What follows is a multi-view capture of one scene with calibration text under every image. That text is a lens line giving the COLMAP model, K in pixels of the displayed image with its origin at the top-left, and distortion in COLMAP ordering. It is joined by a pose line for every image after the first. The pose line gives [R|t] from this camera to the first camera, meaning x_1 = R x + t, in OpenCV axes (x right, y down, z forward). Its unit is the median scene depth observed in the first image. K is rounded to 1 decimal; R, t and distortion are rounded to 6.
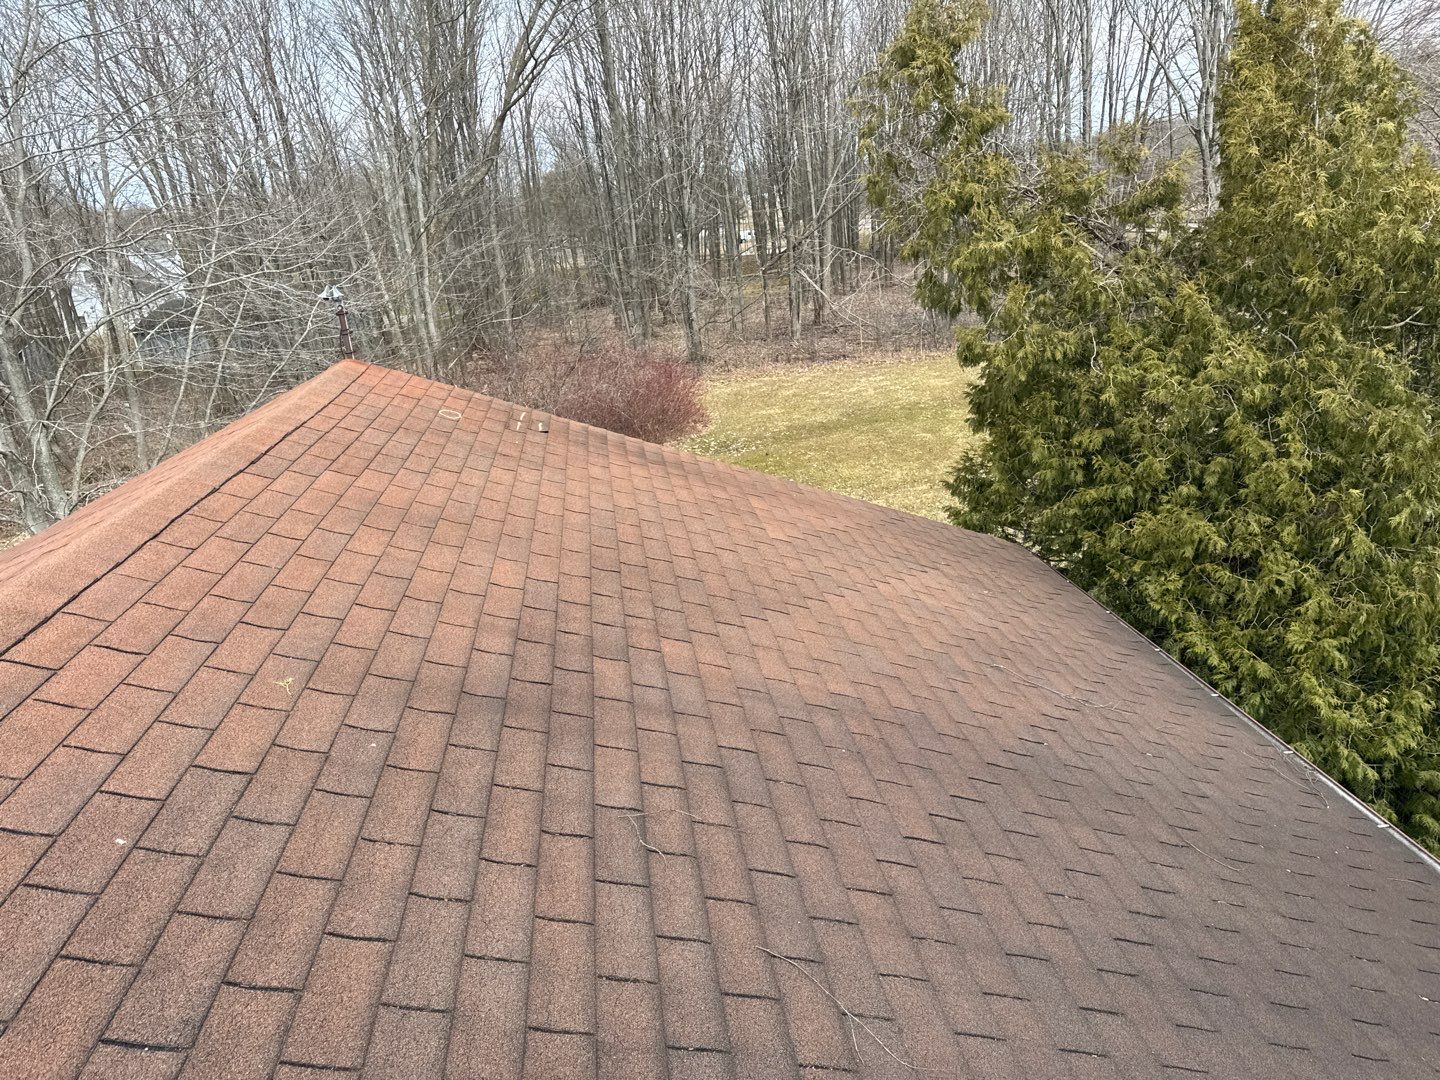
lens RADIAL K [[1039.1, 0, 722.8], [0, 1039.1, 521.6], [0, 0, 1]] dist [0.031921, -0.003338]
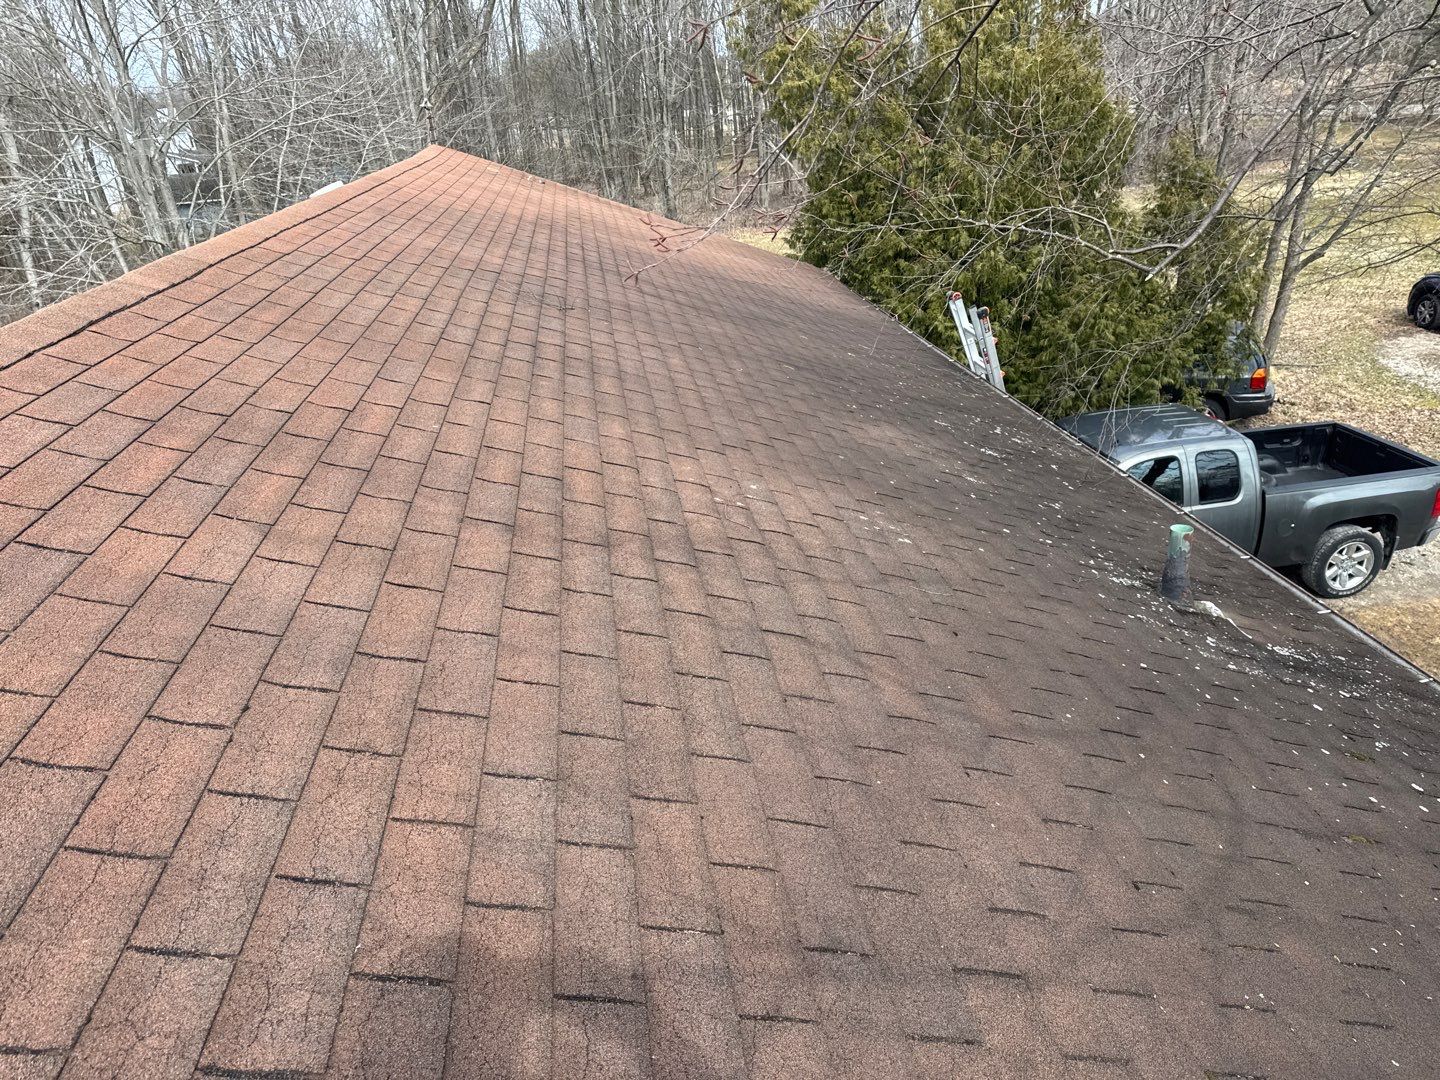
lens RADIAL K [[1046.0, 0, 713.2], [0, 1046.0, 485.5], [0, 0, 1]] dist [0.117234, -0.142731]
pose [[0.999996, 0.002608, -0.000684, 0.018380], [-0.002559, 0.997899, 0.064733, 0.045074], [0.000852, -0.064731, 0.997902, -0.125303]]
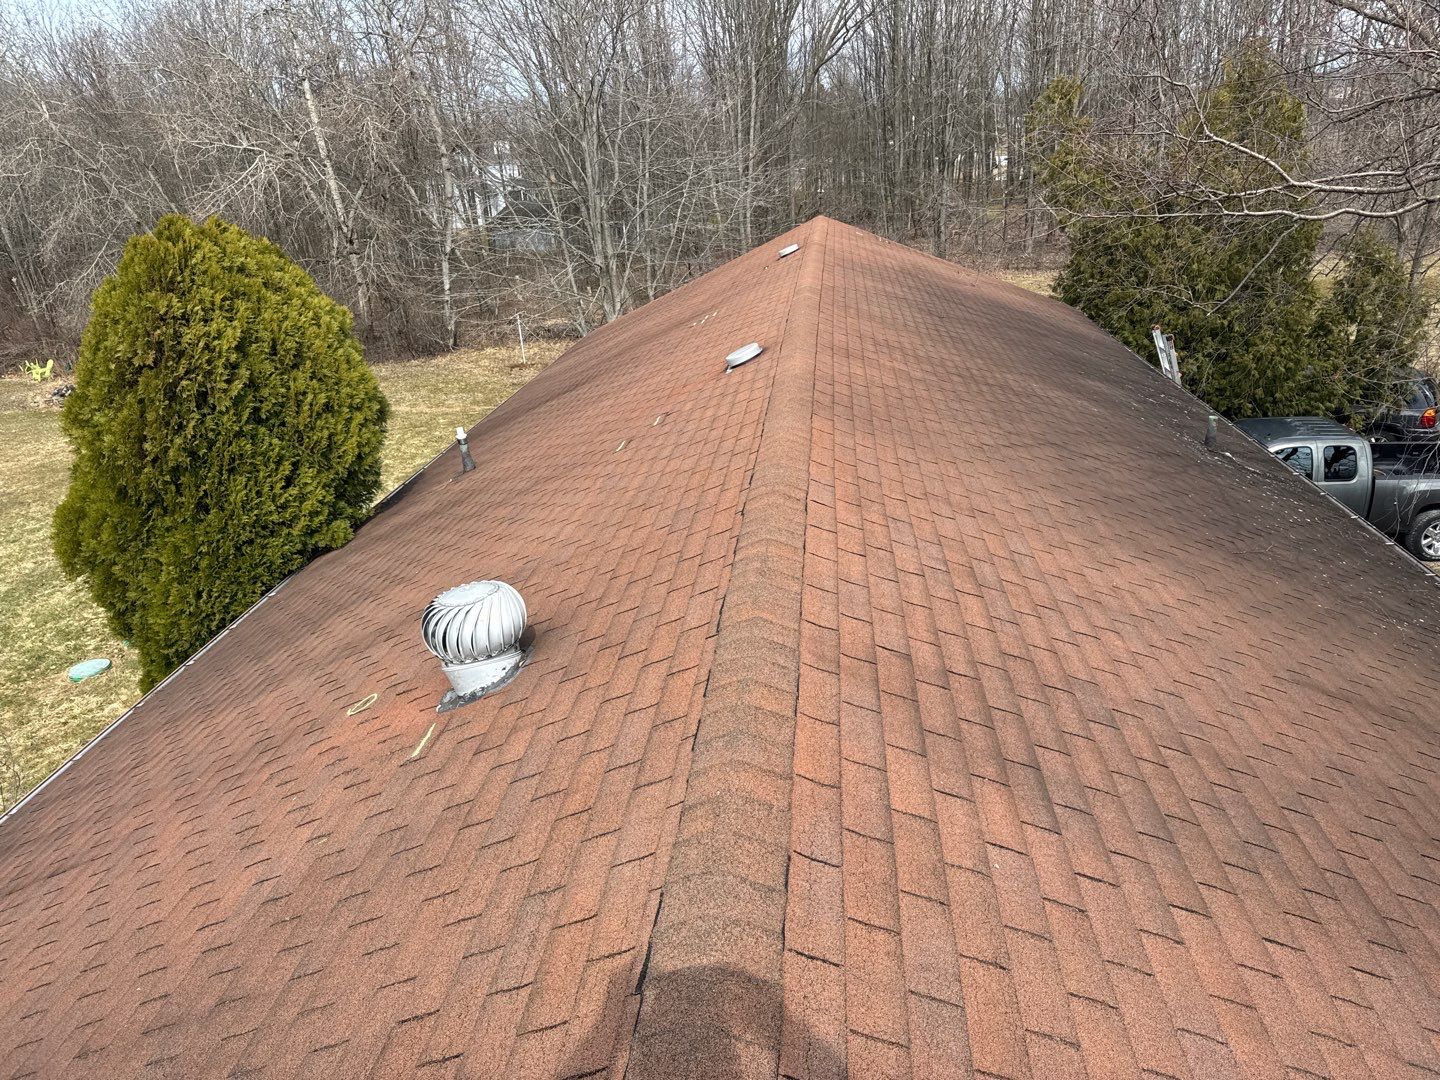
lens RADIAL K [[1046.0, 0, 713.2], [0, 1046.0, 485.5], [0, 0, 1]] dist [0.117234, -0.142731]
pose [[0.971650, 0.103472, -0.212581, 0.005503], [-0.095723, 0.994323, 0.046457, 0.067458], [0.216181, -0.024792, 0.976039, -0.270205]]
